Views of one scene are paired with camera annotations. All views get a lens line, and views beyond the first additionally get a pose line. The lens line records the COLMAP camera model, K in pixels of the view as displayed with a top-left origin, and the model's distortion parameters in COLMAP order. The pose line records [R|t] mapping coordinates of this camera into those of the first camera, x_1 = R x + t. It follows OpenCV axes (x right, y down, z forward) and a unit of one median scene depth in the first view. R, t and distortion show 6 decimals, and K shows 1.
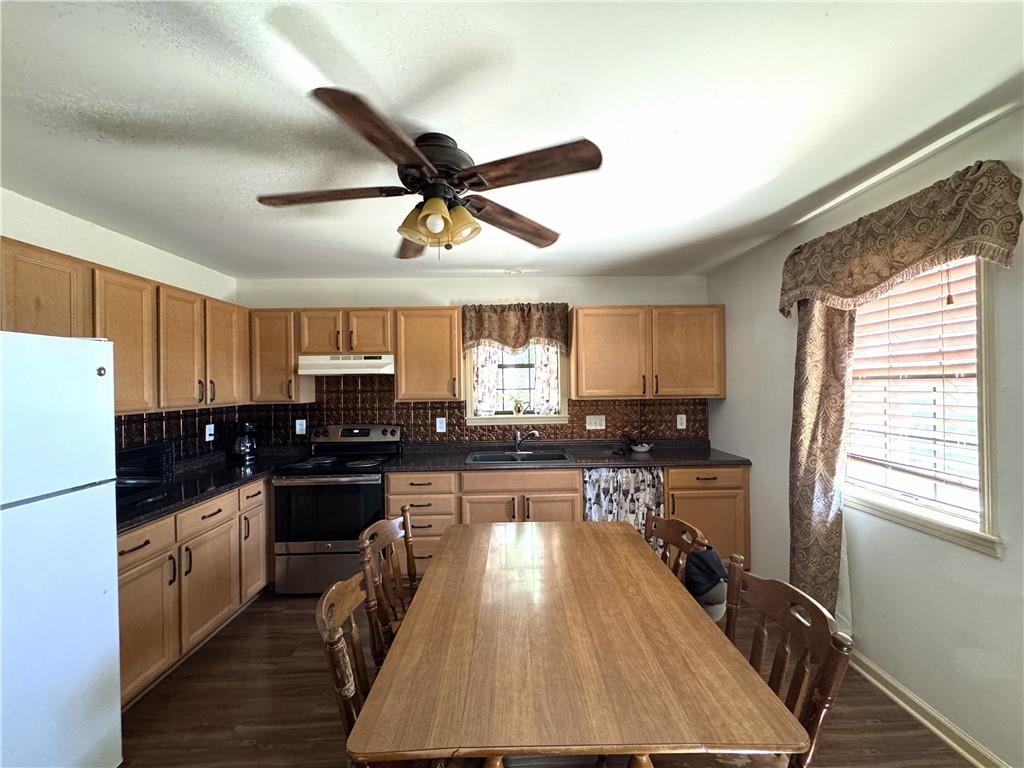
lens RADIAL K [[414.2, 0, 512.0], [0, 414.2, 384.0], [0, 0, 1]] dist [-0.001800, -0.000369]
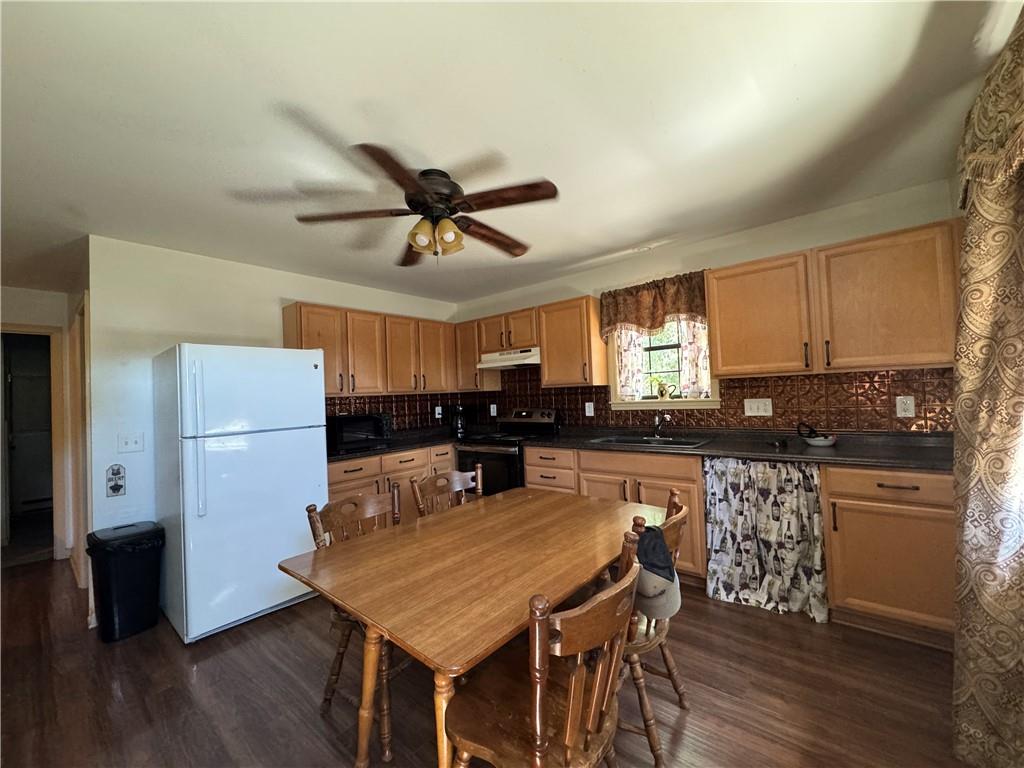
lens RADIAL K [[406.6, 0, 512.0], [0, 406.6, 384.0], [0, 0, 1]] dist [-0.000738, -0.000060]
pose [[0.753767, -0.034642, -0.656228, 0.402440], [0.032460, 0.999353, -0.015470, 0.048463], [0.656340, -0.009641, 0.754404, 0.092260]]
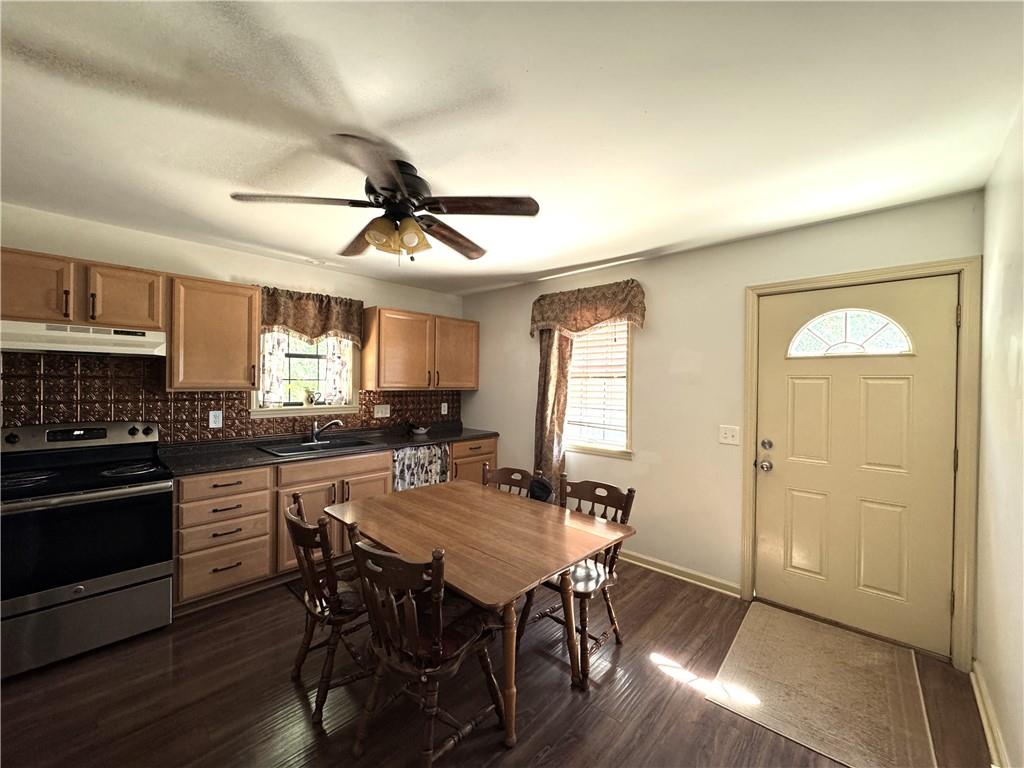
lens RADIAL K [[411.0, 0, 512.0], [0, 411.0, 384.0], [0, 0, 1]] dist [0.000265, -0.000041]
pose [[0.699393, 0.018277, 0.714503, -0.386949], [-0.022009, 0.999750, -0.004030, 0.017686], [-0.714398, -0.012907, 0.699620, -0.032618]]
